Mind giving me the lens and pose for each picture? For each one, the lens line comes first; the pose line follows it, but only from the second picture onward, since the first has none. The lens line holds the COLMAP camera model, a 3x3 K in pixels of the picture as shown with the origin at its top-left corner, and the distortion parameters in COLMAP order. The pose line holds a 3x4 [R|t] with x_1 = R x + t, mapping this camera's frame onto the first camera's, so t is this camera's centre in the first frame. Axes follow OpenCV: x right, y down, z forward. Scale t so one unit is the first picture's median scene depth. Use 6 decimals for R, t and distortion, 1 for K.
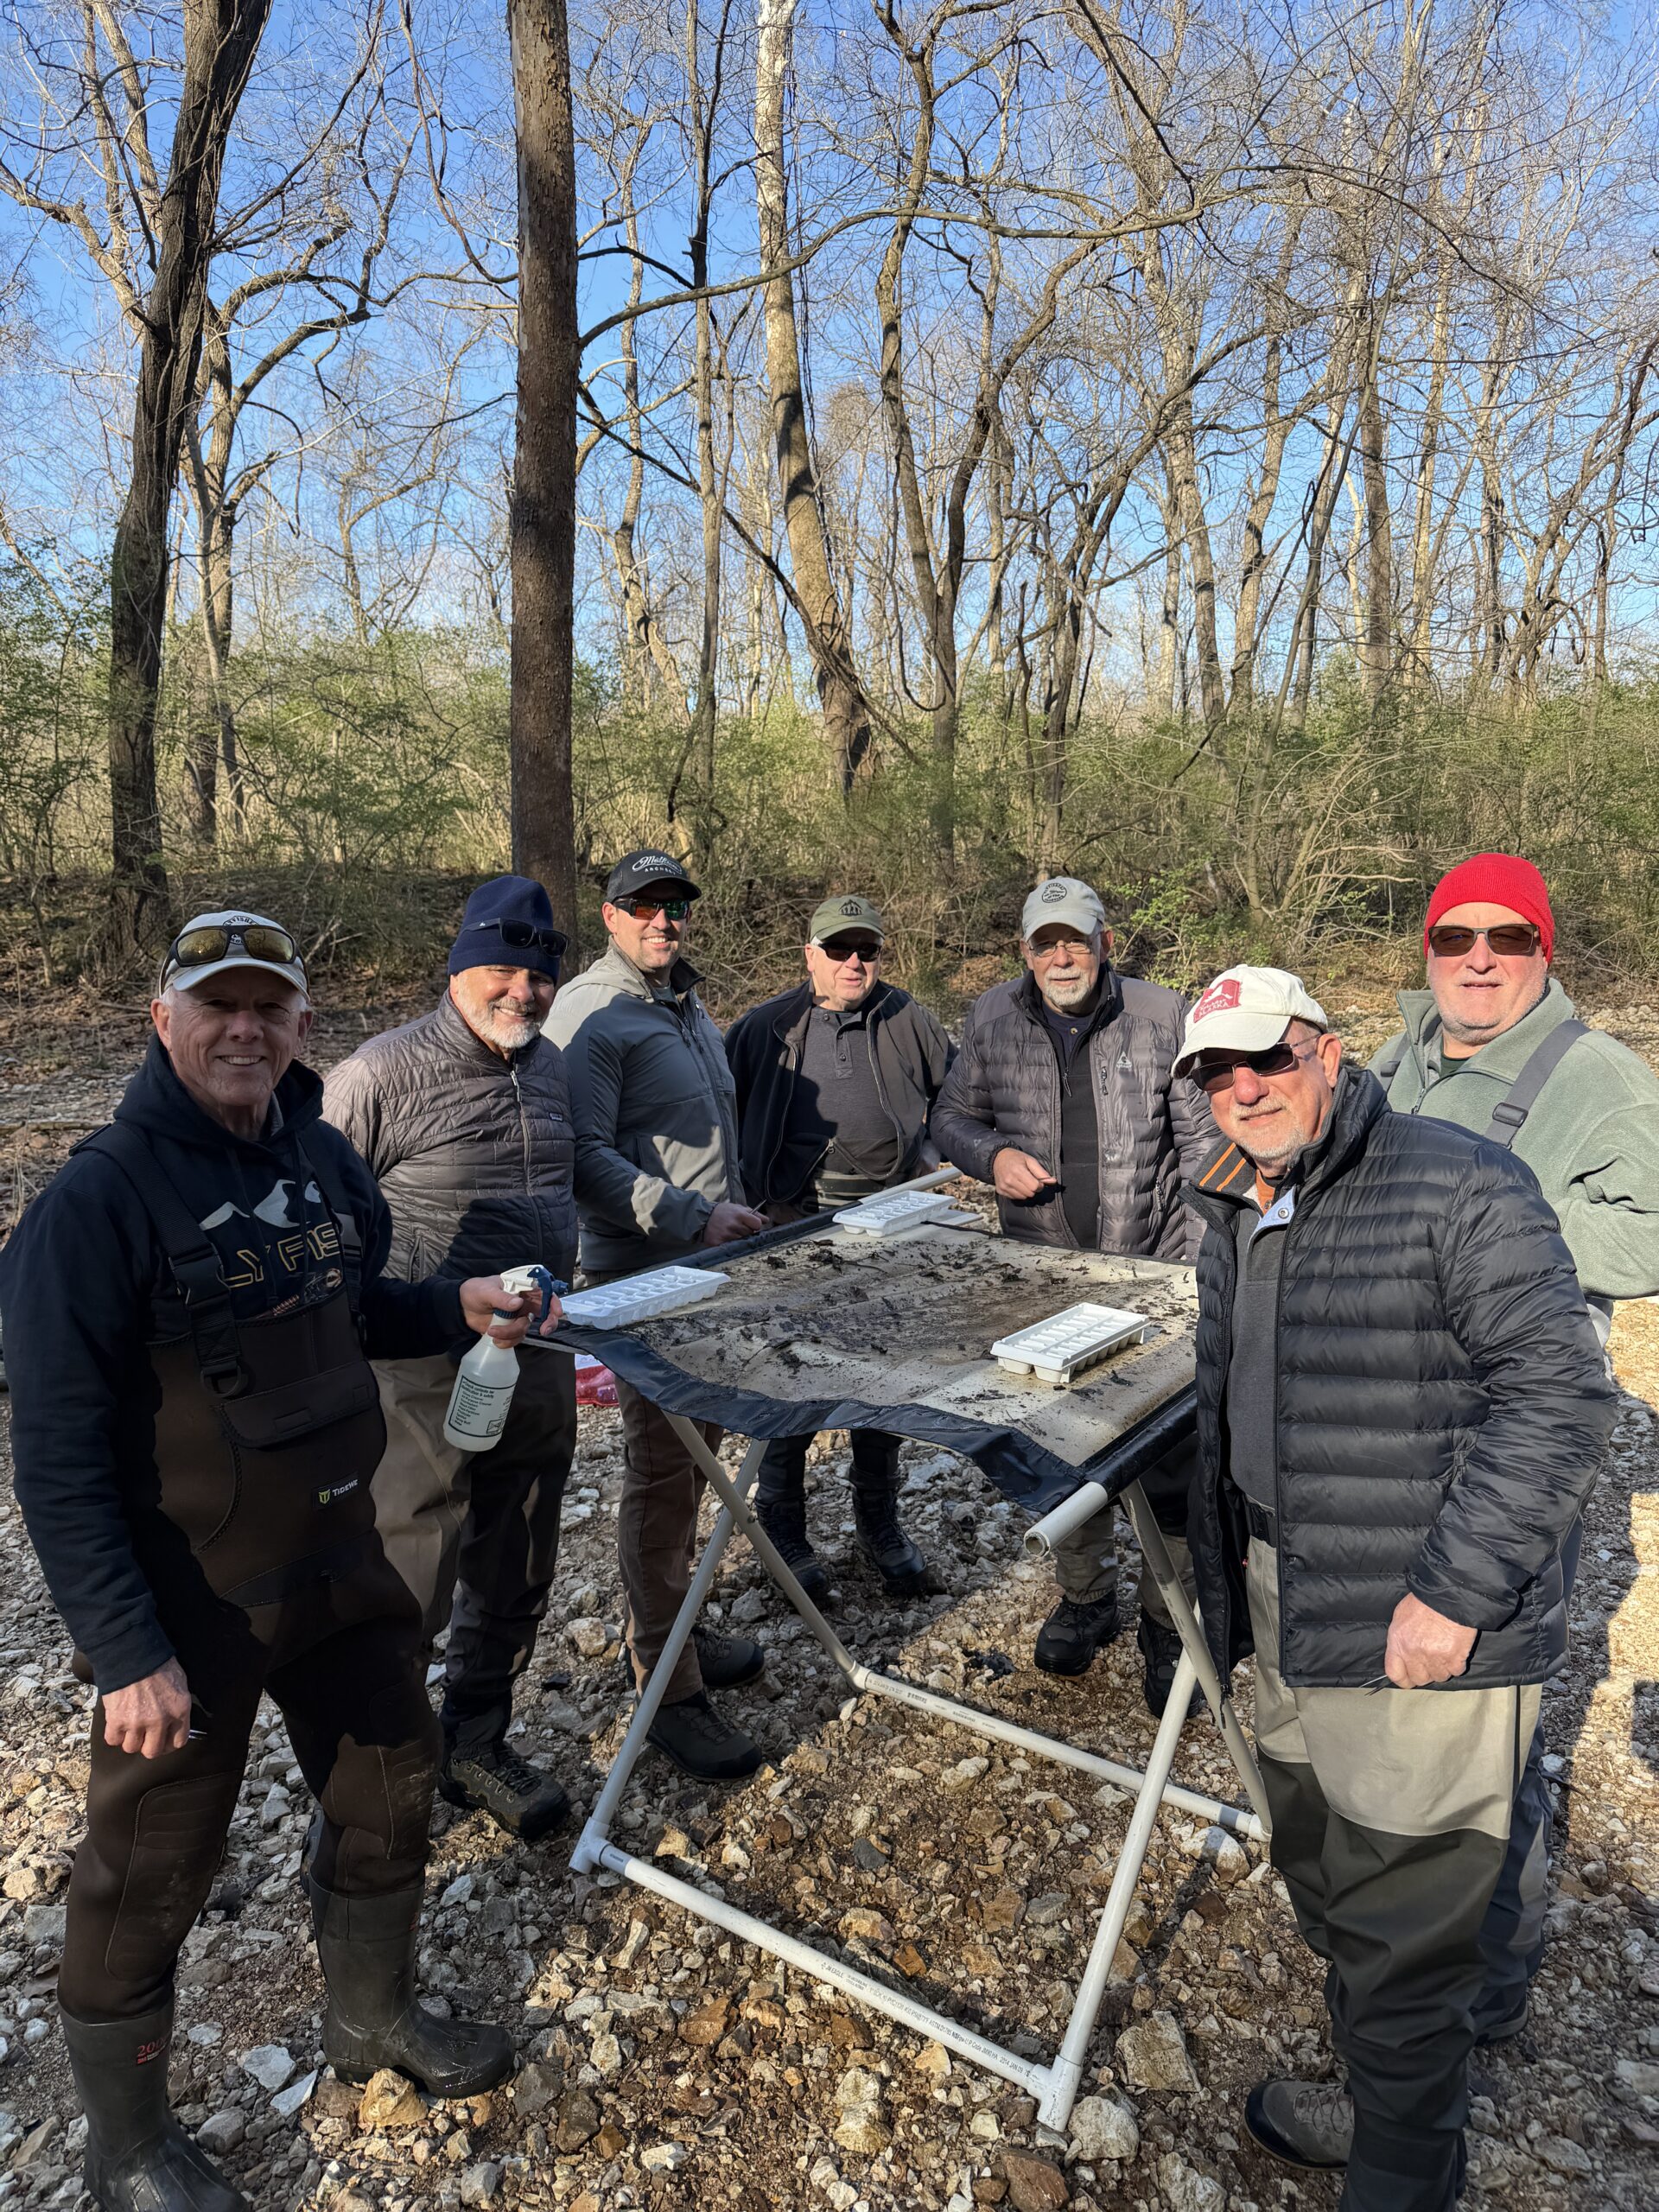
lens RADIAL K [[1555.8, 0, 829.6], [0, 1555.8, 1120.5], [0, 0, 1]] dist [0.004007, -0.020326]
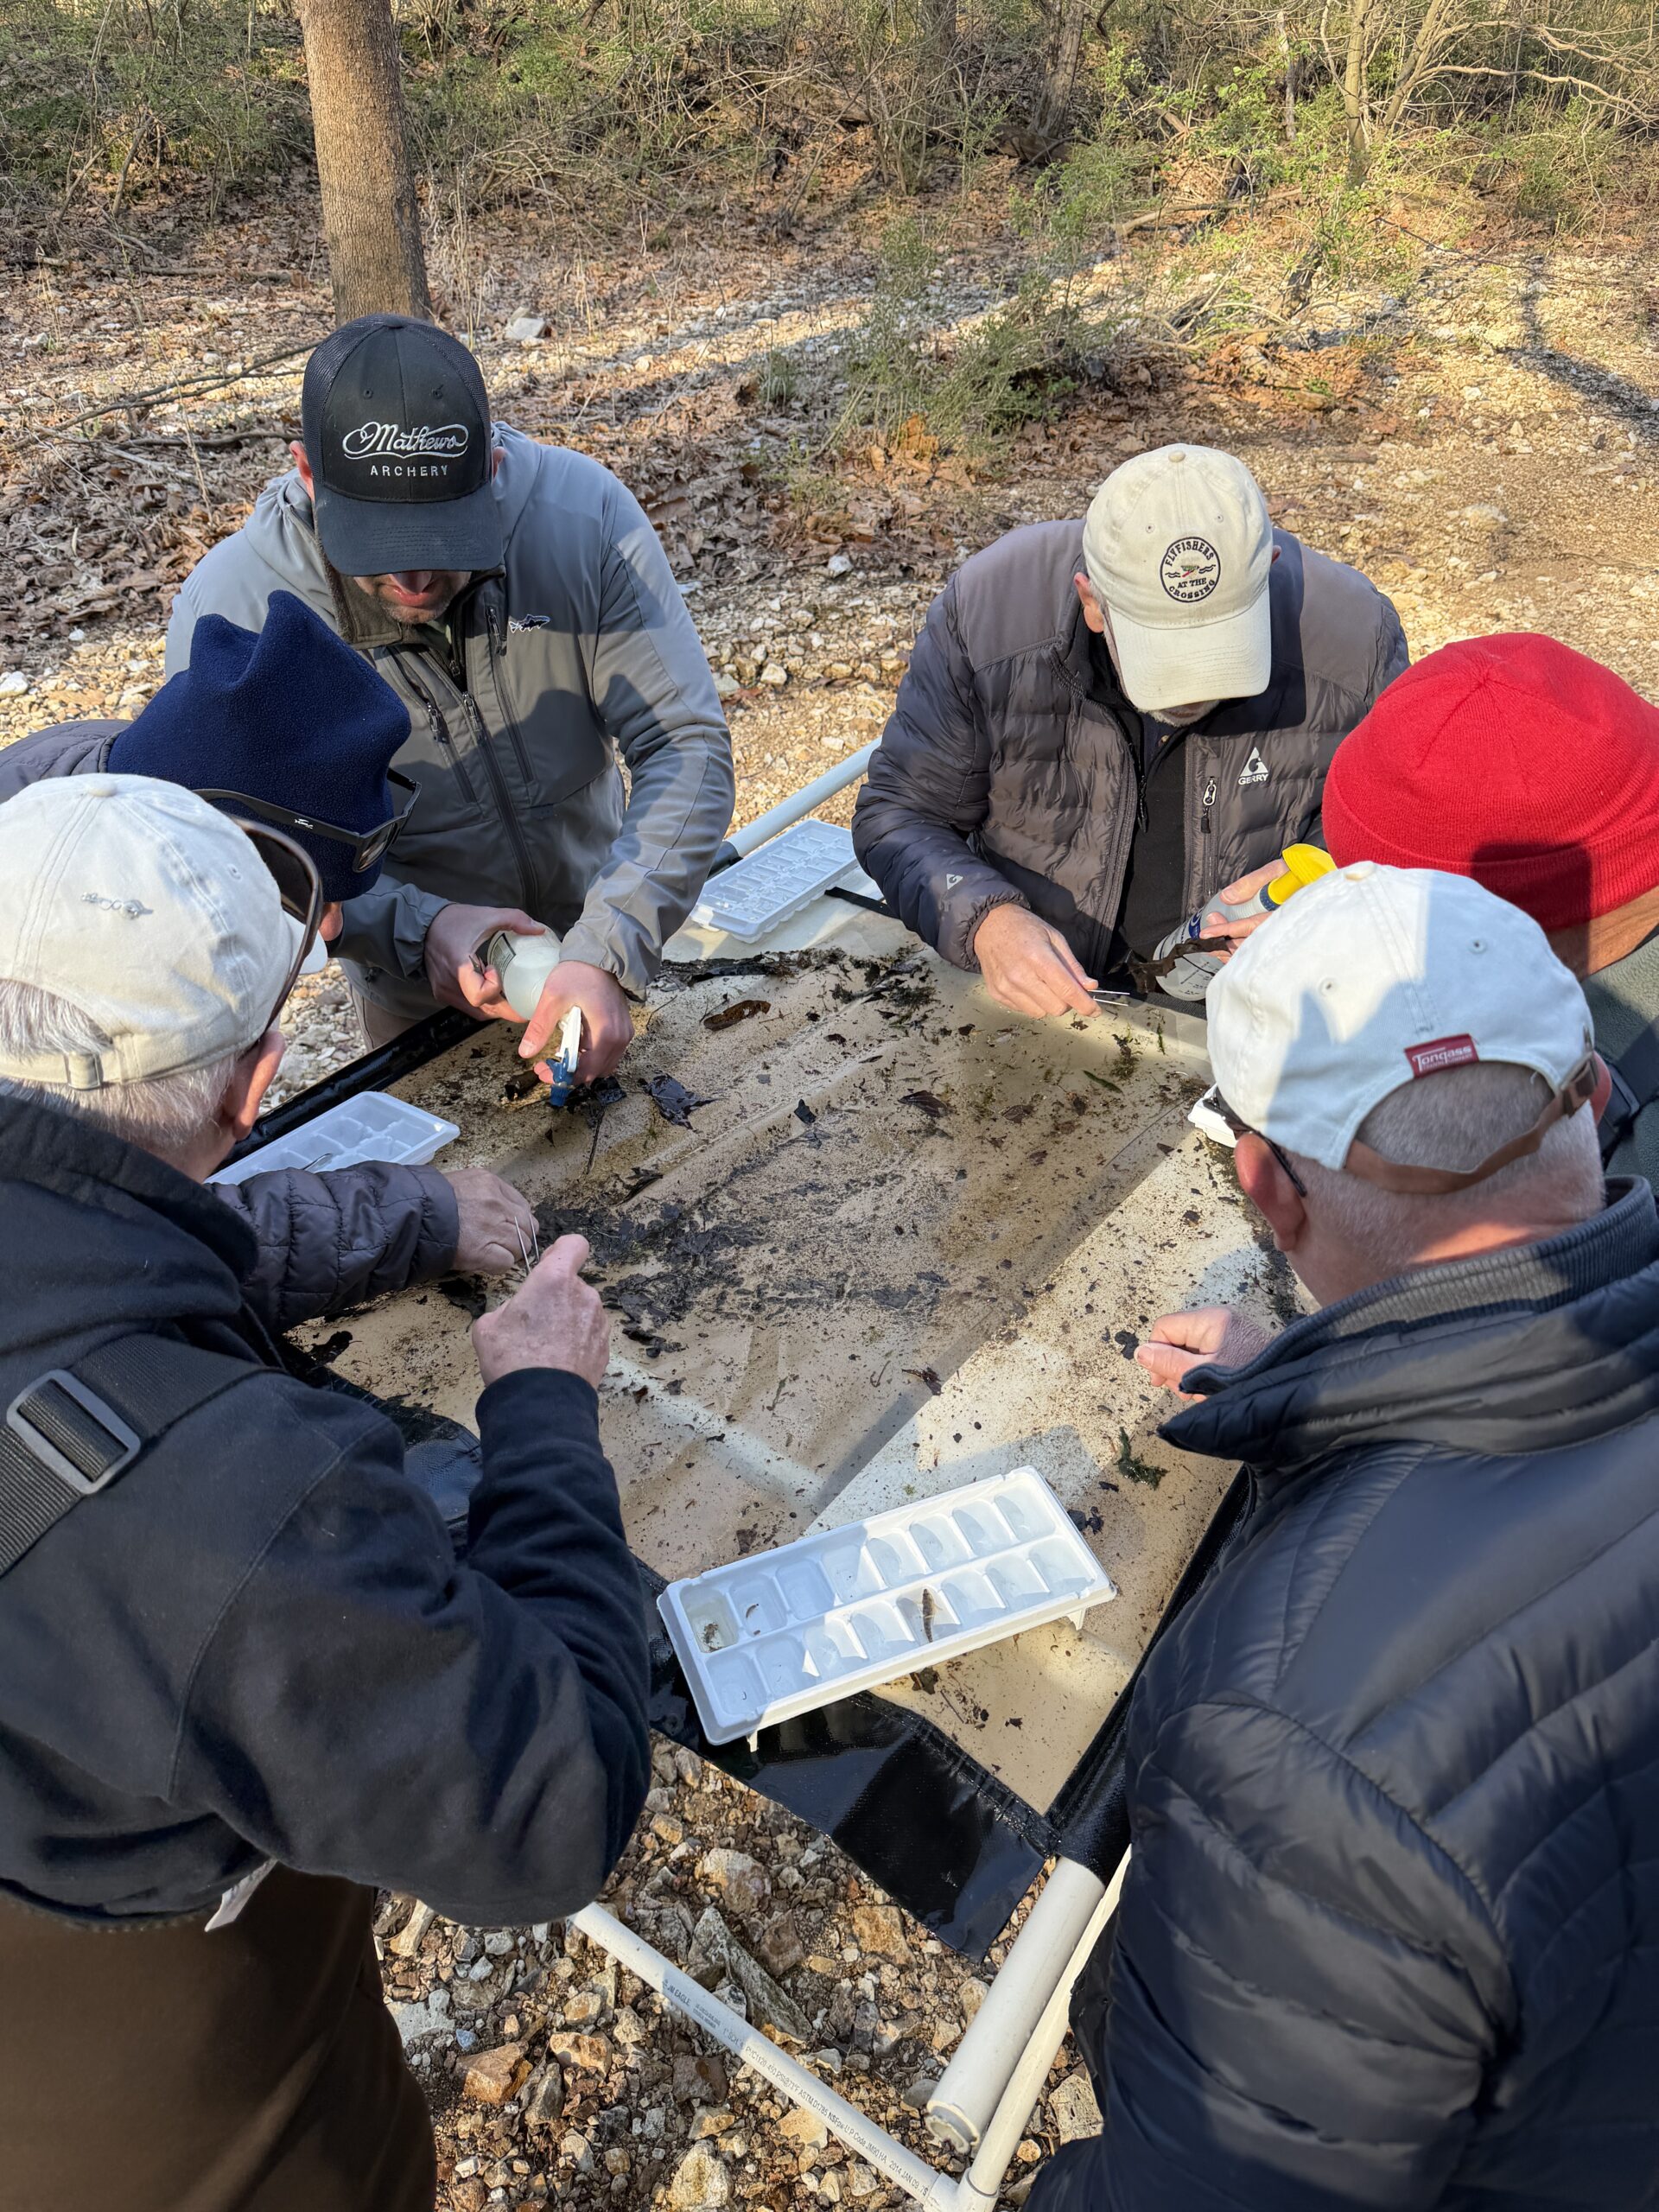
lens RADIAL K [[1545.1, 0, 816.2], [0, 1545.1, 1109.4], [0, 0, 1]] dist [-0.007796, -0.003928]
pose [[0.999995, -0.000169, 0.003248, 0.057116], [-0.001317, 0.892153, 0.451731, -0.143626], [-0.002974, -0.451732, 0.892148, 0.450767]]
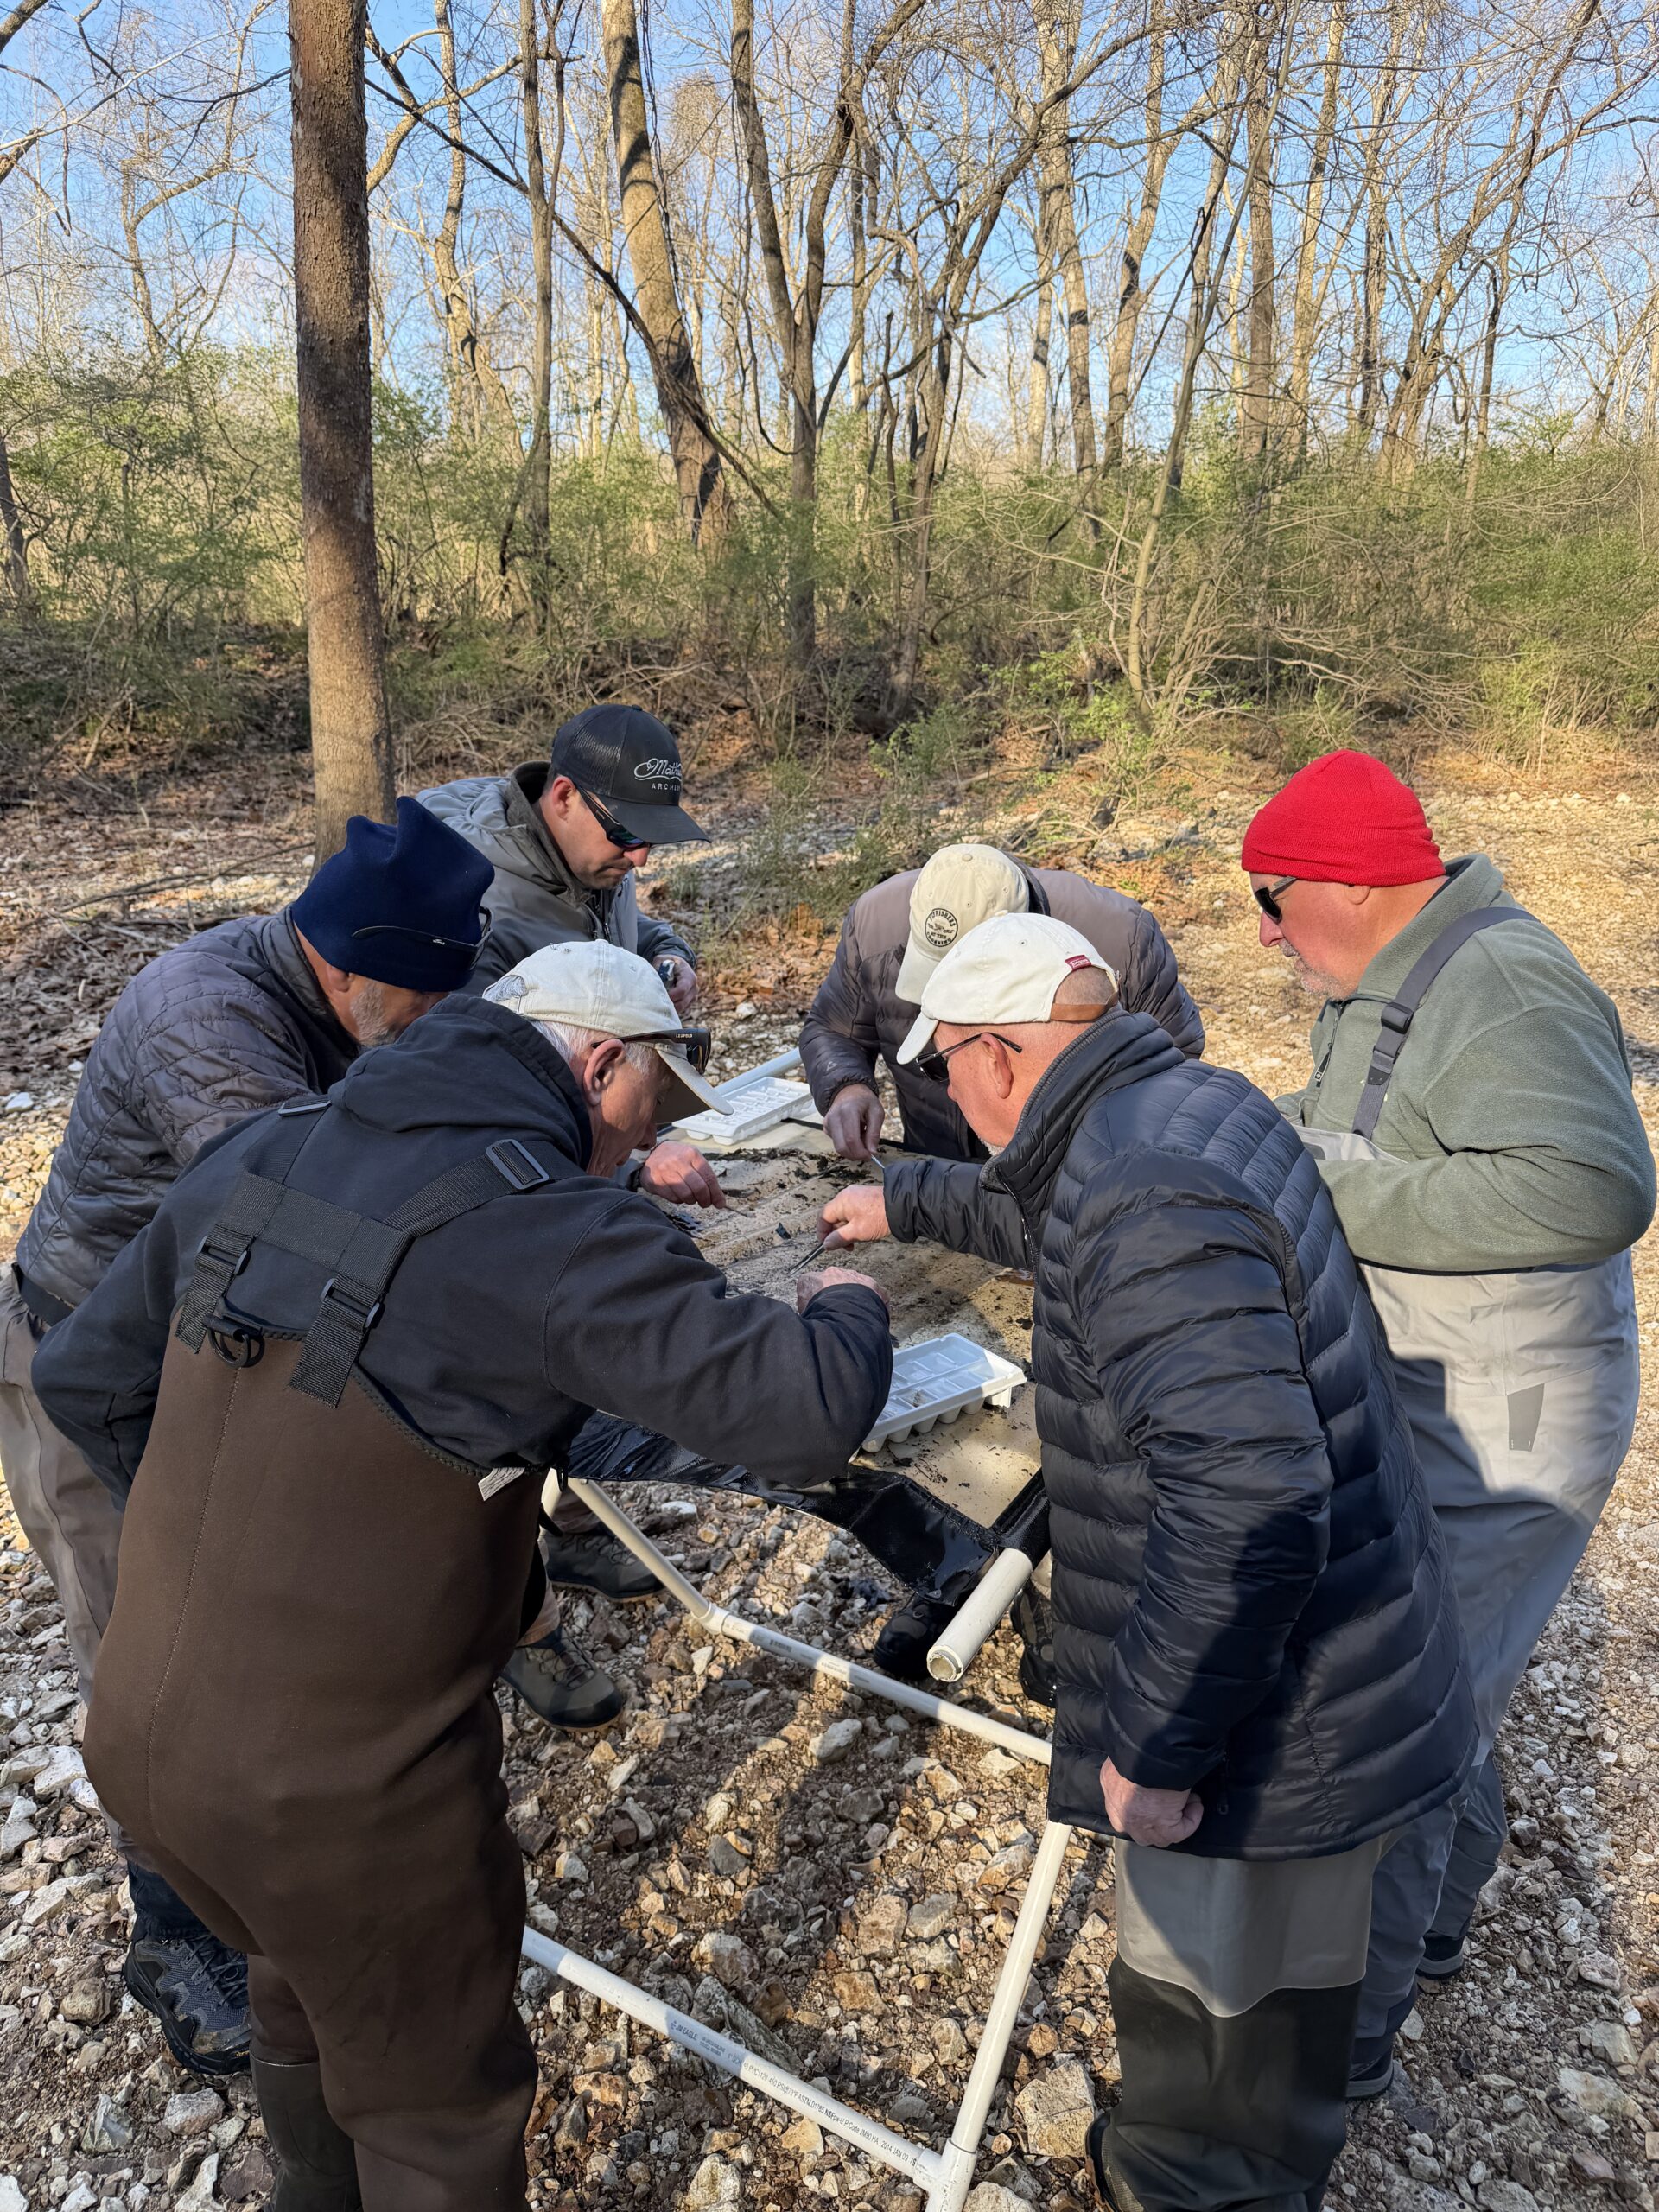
lens RADIAL K [[1555.8, 0, 829.6], [0, 1555.8, 1120.5], [0, 0, 1]] dist [0.004007, -0.020326]
pose [[0.995848, -0.012690, 0.090146, 0.009250], [-0.000678, 0.989175, 0.146740, -0.060482], [-0.091032, -0.146192, 0.985059, 0.193842]]
